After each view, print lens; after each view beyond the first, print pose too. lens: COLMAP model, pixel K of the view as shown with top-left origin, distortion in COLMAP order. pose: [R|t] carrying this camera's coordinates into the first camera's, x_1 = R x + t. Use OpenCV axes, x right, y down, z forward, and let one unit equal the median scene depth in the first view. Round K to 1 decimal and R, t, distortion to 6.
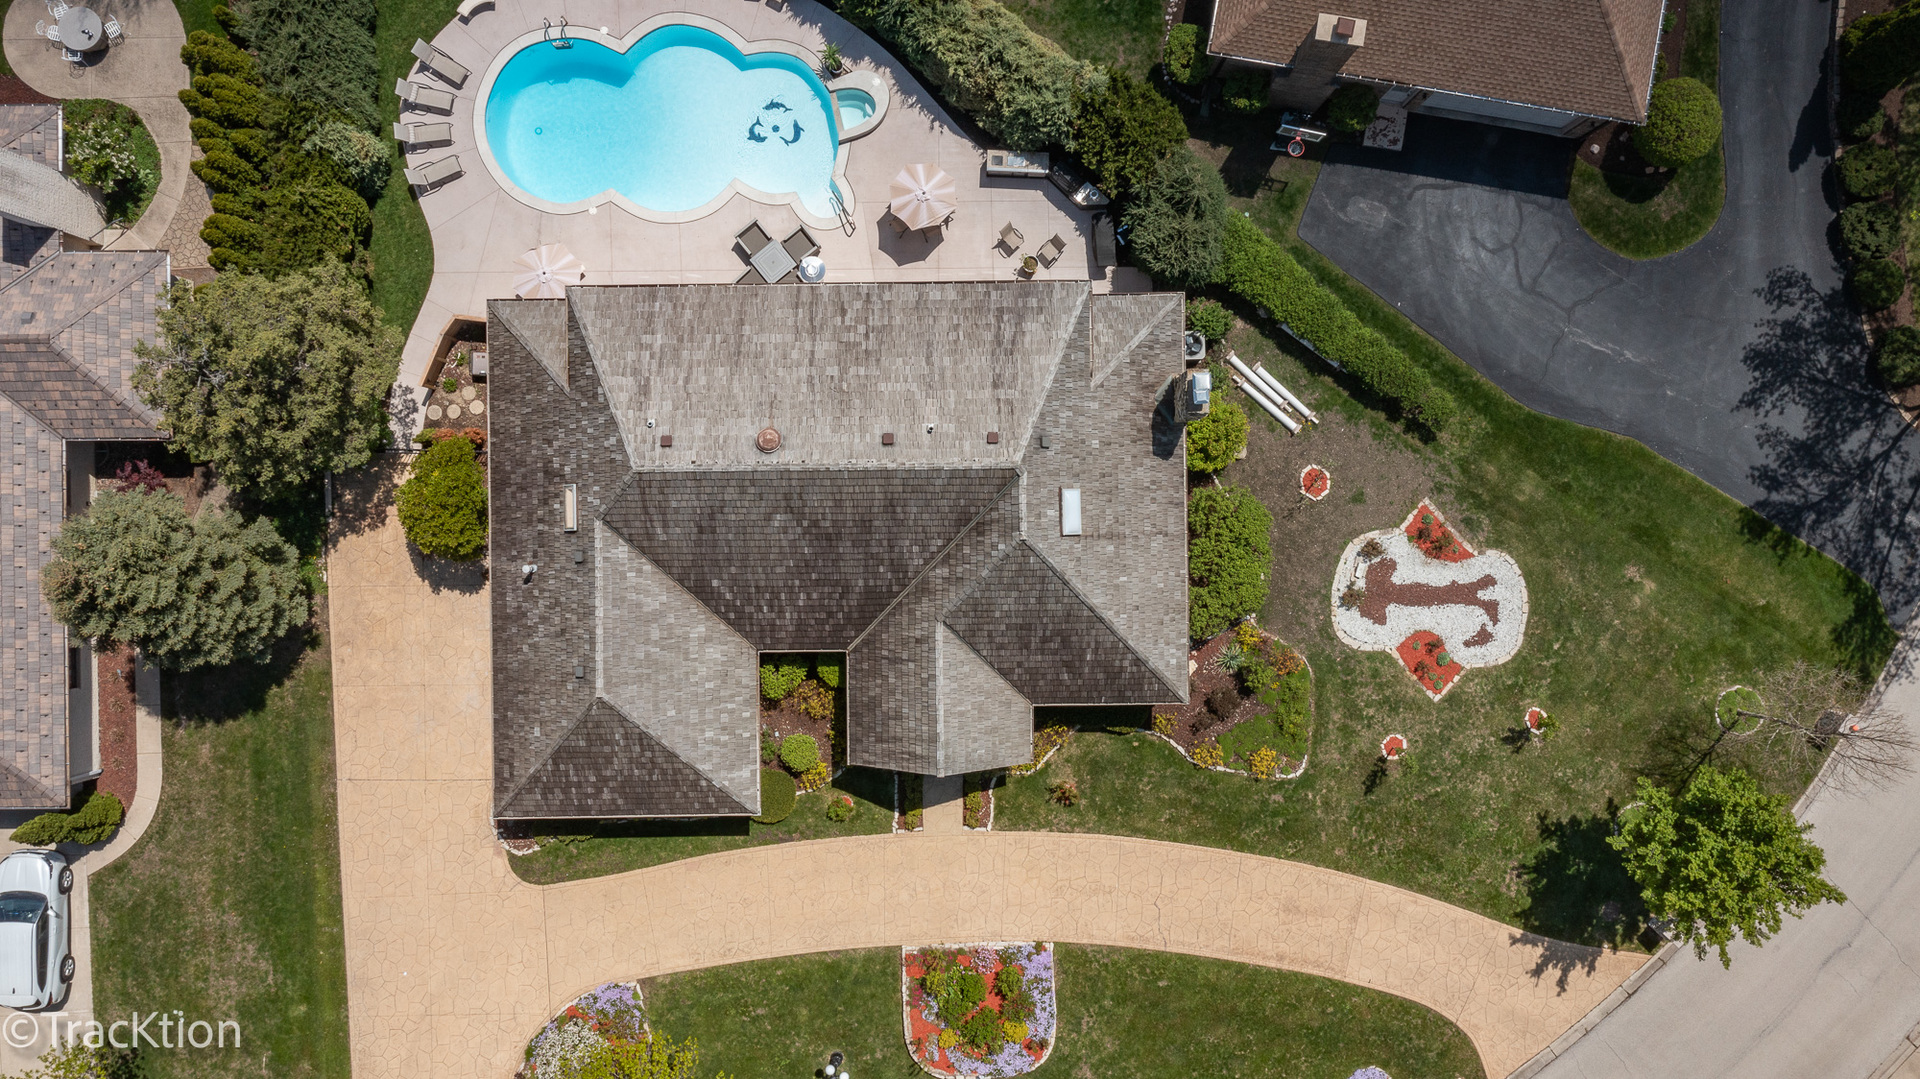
lens RADIAL K [[1543.8, 0, 960.0], [0, 1543.8, 539.5], [0, 0, 1]] dist [-0.000599, -0.003109]
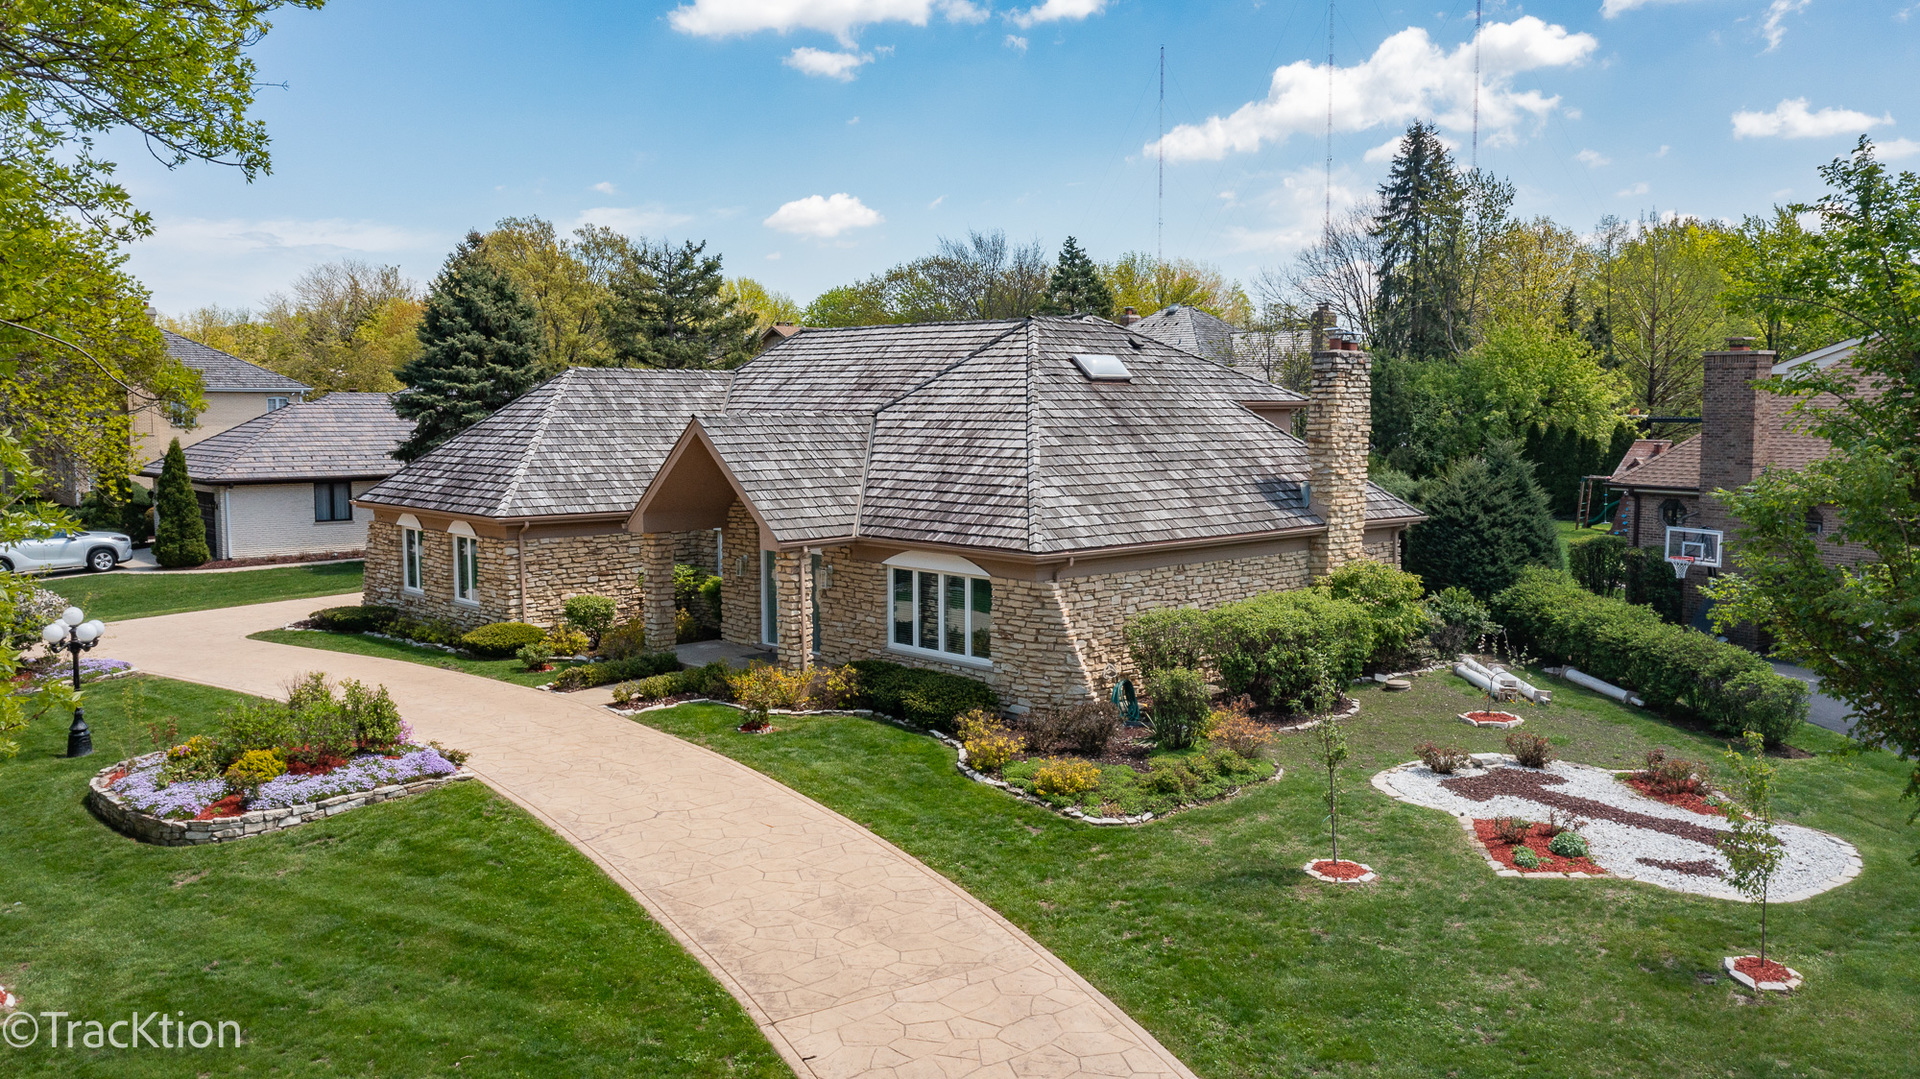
lens RADIAL K [[1543.8, 0, 960.0], [0, 1543.8, 539.5], [0, 0, 1]] dist [-0.000599, -0.003109]
pose [[0.675415, 0.061309, -0.734885, 0.503342], [-0.737437, 0.057214, -0.672988, 0.465893], [0.000786, 0.996478, 0.083854, 0.899234]]
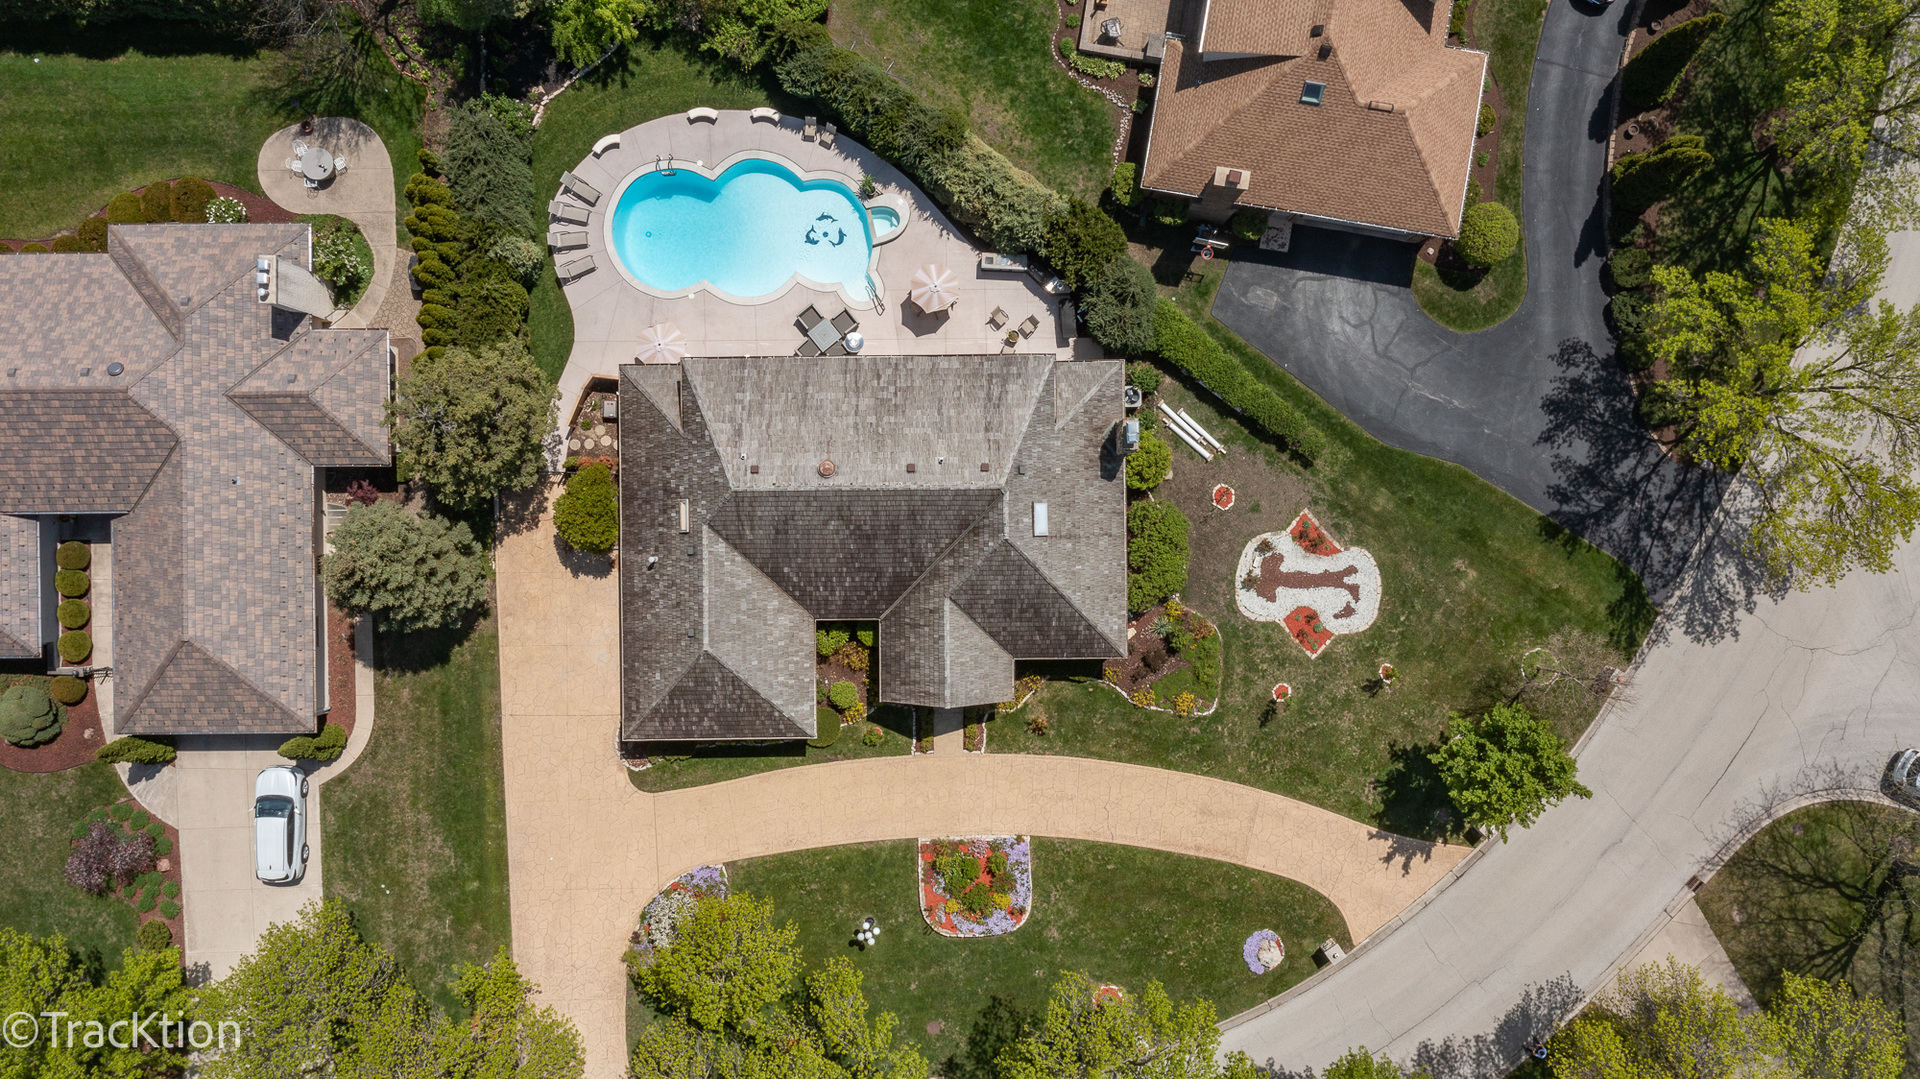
lens RADIAL K [[1543.8, 0, 960.0], [0, 1543.8, 539.5], [0, 0, 1]] dist [-0.000599, -0.003109]
pose [[0.999999, 0.001498, 0.000318, -0.001689], [-0.001498, 0.999997, 0.001879, -0.001909], [-0.000316, -0.001880, 0.999998, -0.358990]]
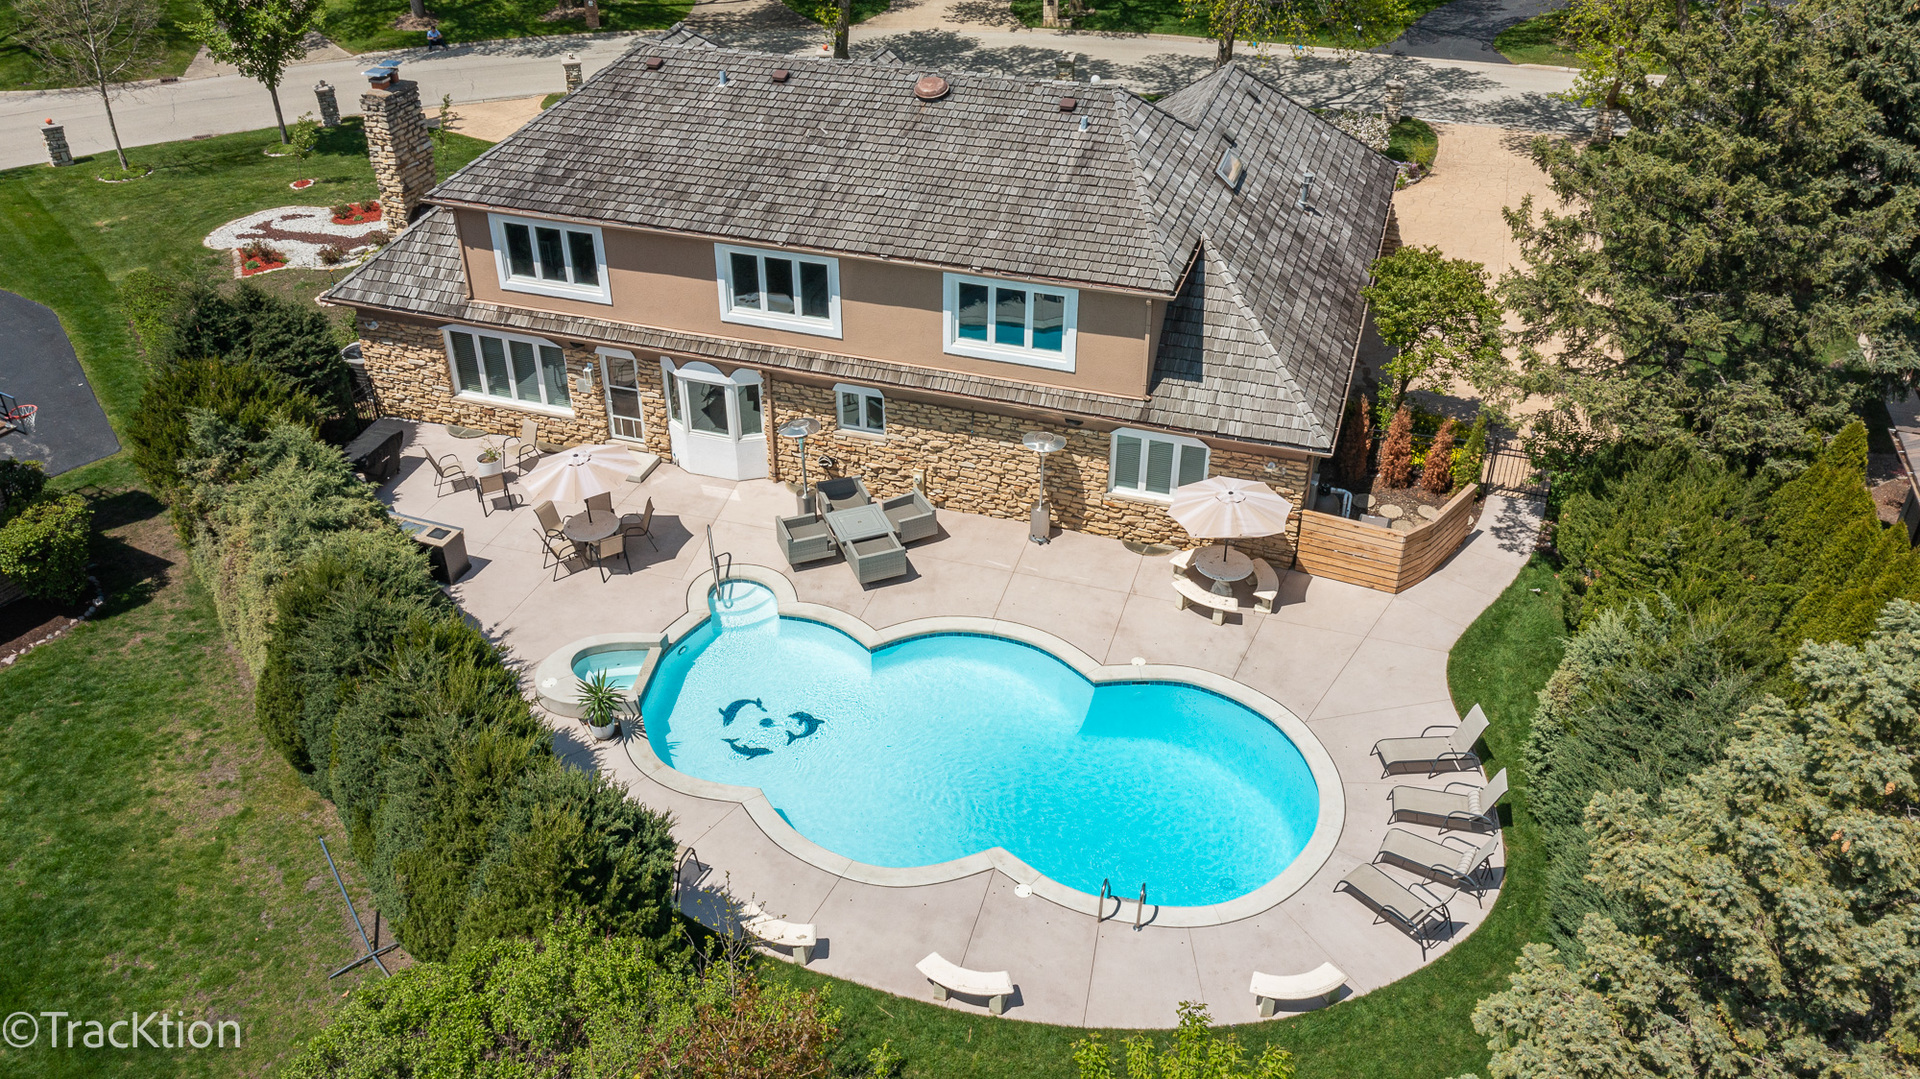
lens RADIAL K [[1543.8, 0, 960.0], [0, 1543.8, 539.5], [0, 0, 1]] dist [-0.000599, -0.003109]
pose [[-0.946476, -0.176910, 0.269975, -0.316492], [0.322755, -0.509404, 0.797707, -0.640522], [-0.003596, 0.842146, 0.539237, 0.679846]]
